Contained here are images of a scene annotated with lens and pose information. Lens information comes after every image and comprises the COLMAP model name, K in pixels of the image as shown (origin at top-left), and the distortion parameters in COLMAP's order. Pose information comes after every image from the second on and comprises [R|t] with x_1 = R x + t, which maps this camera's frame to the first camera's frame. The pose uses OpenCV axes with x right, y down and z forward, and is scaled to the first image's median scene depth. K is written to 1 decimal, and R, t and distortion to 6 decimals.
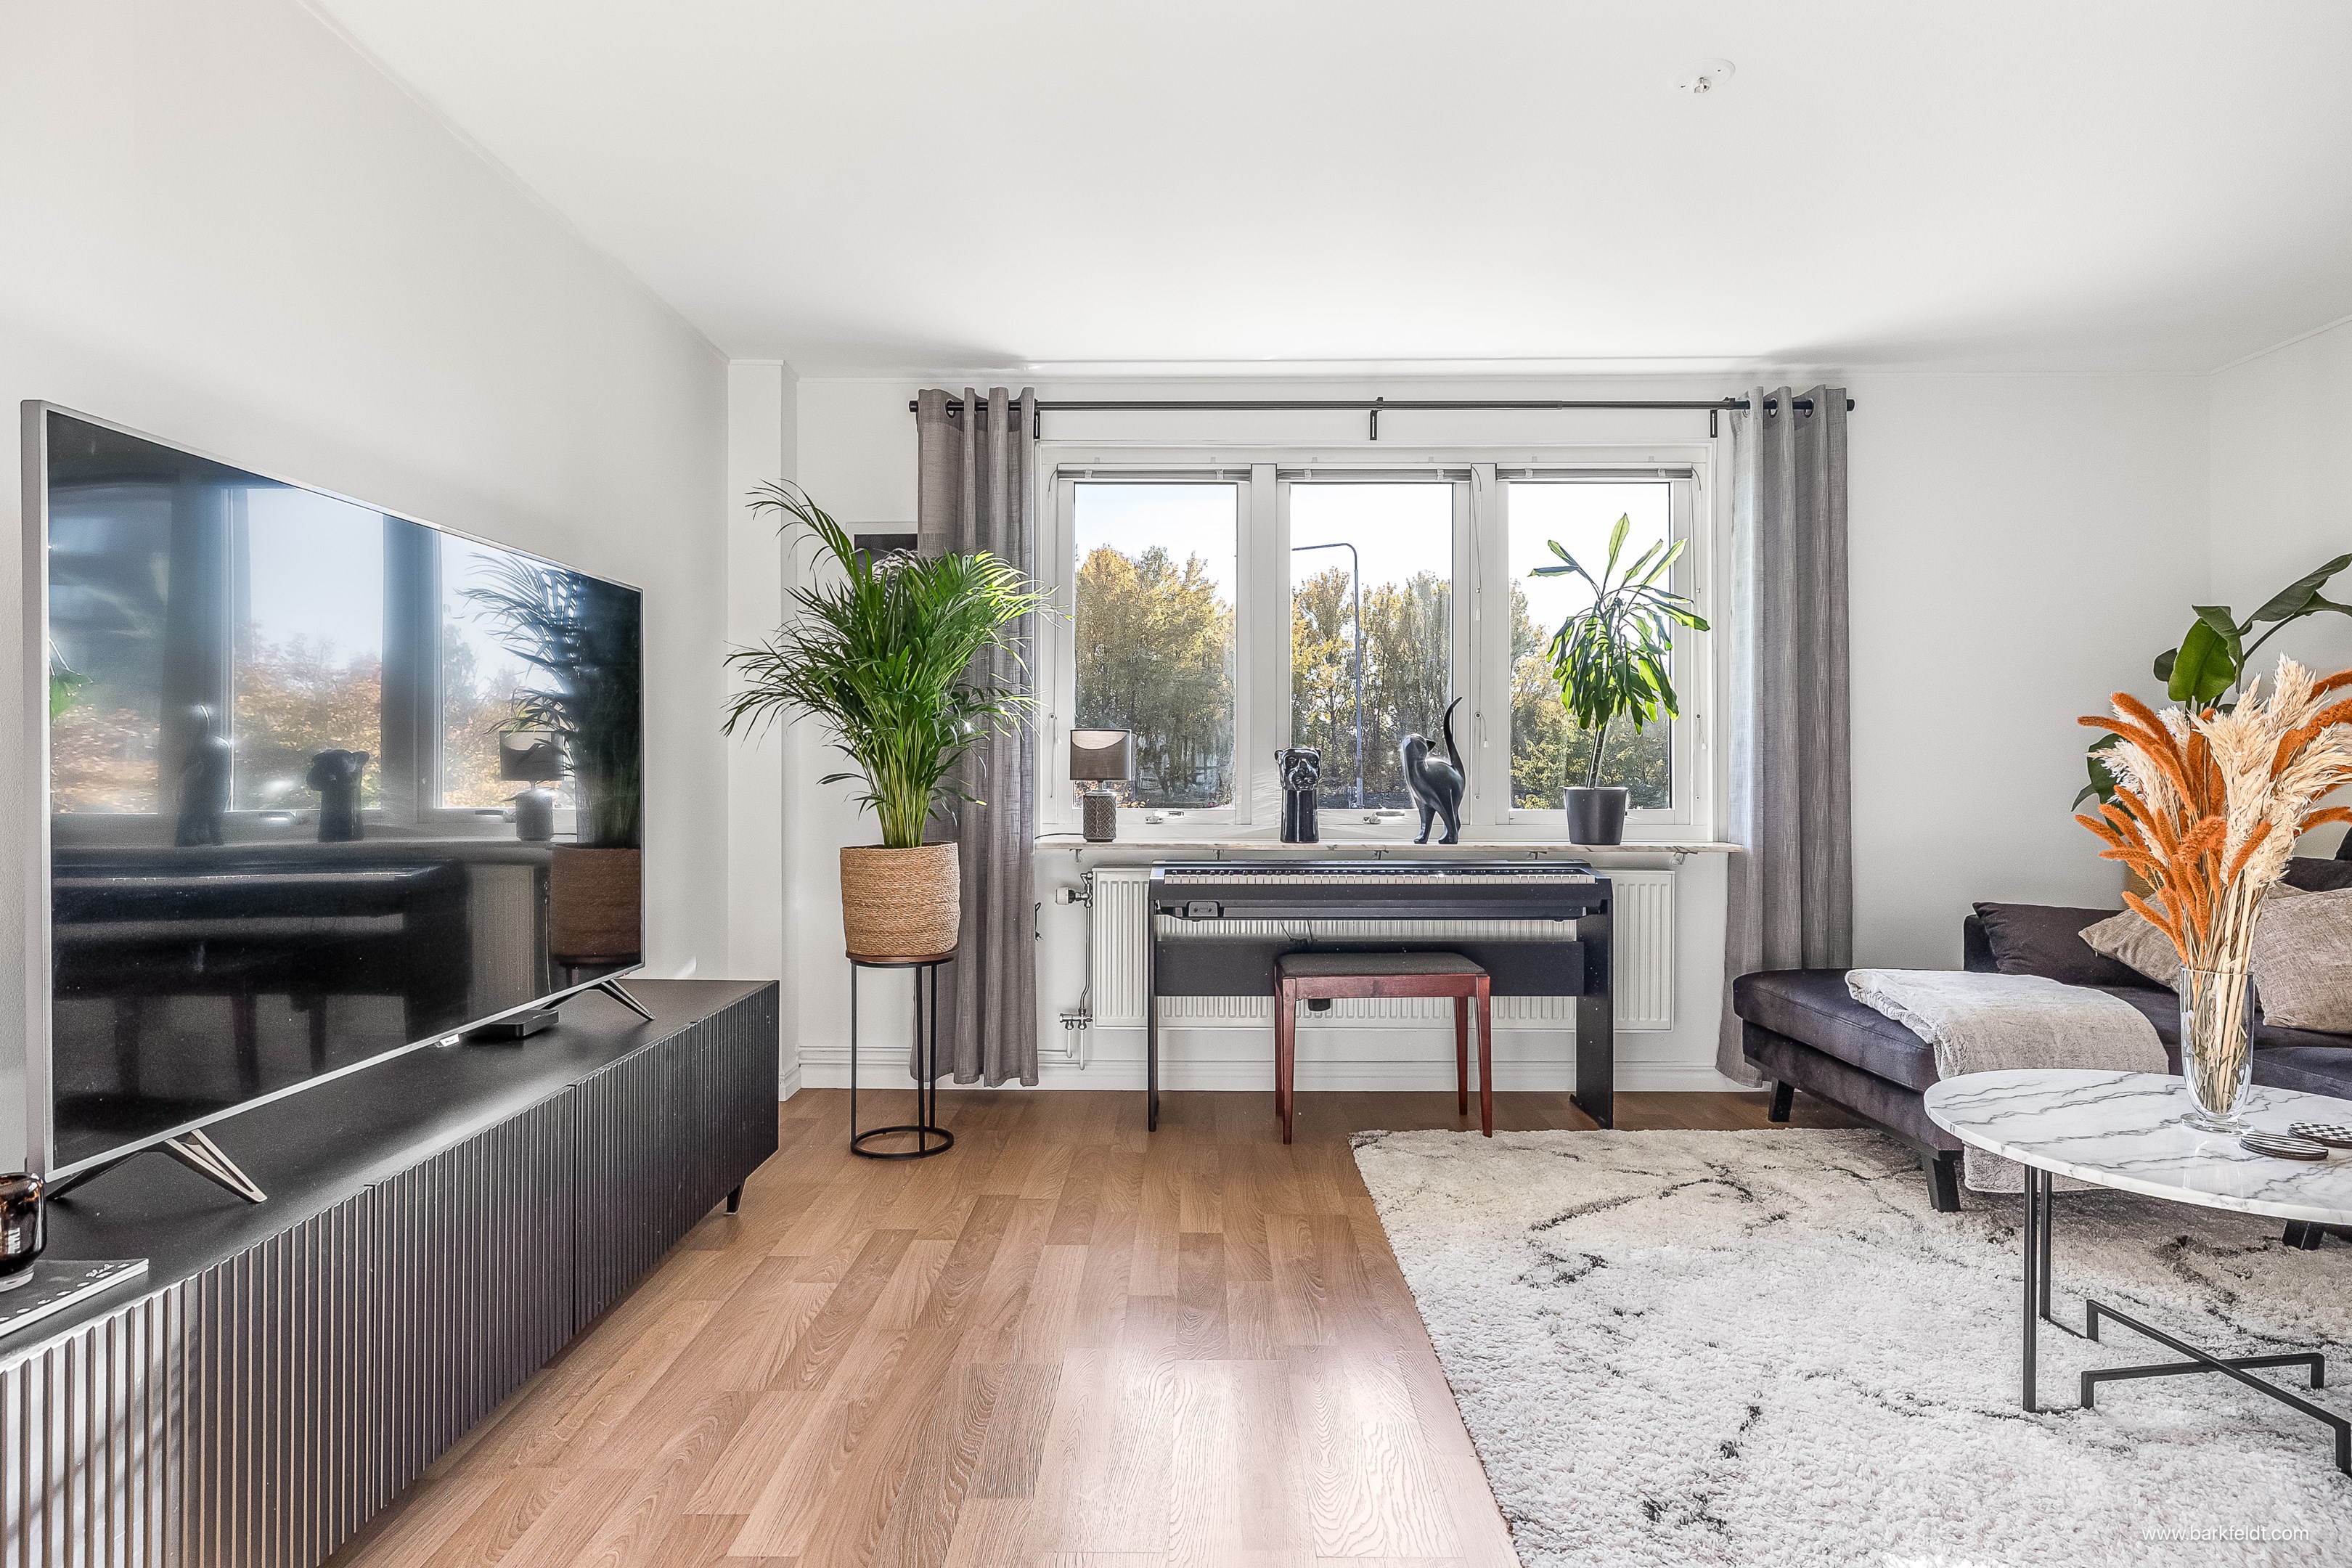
lens RADIAL K [[1284.1, 0, 1184.3], [0, 1284.1, 774.3], [0, 0, 1]] dist [0.002058, 0.002425]
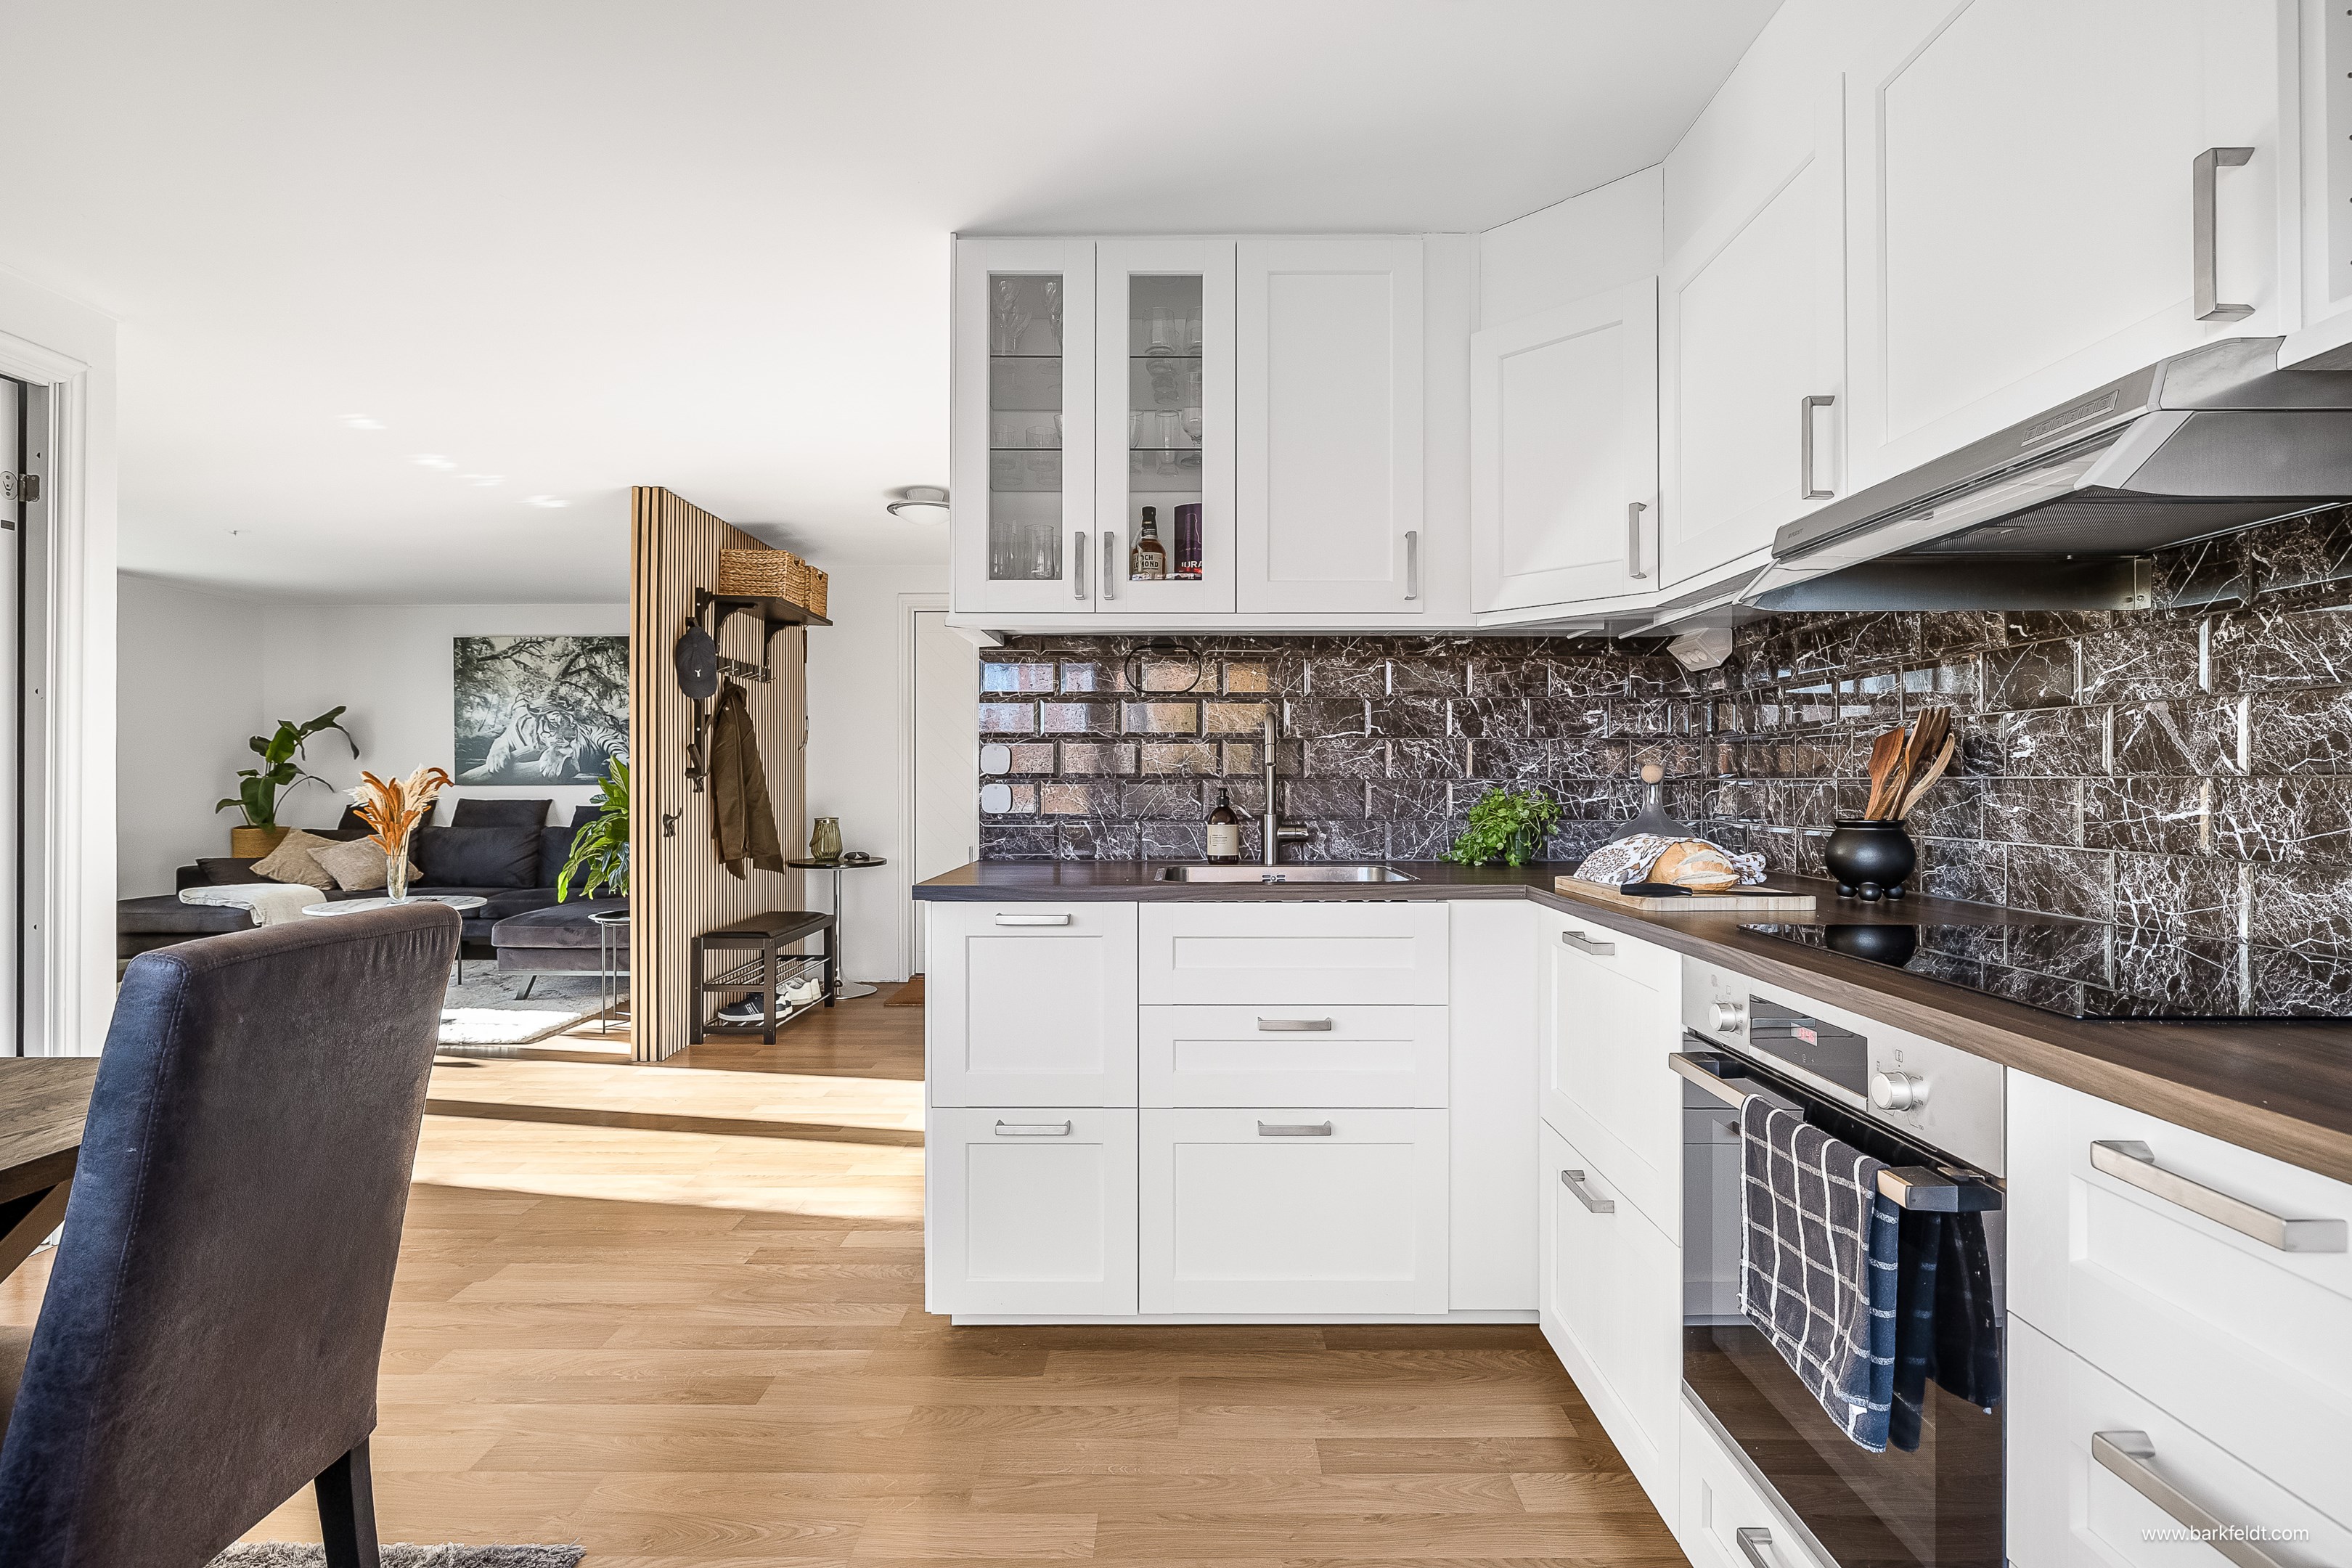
lens RADIAL K [[1130.9, 0, 1179.0], [0, 1130.9, 773.1], [0, 0, 1]] dist [0.003888, 0.000725]
pose [[0.002438, 0.007884, 0.999966, -1.311674], [0.001808, 0.999967, -0.007888, -0.023080], [-0.999995, 0.001827, 0.002423, -0.634897]]
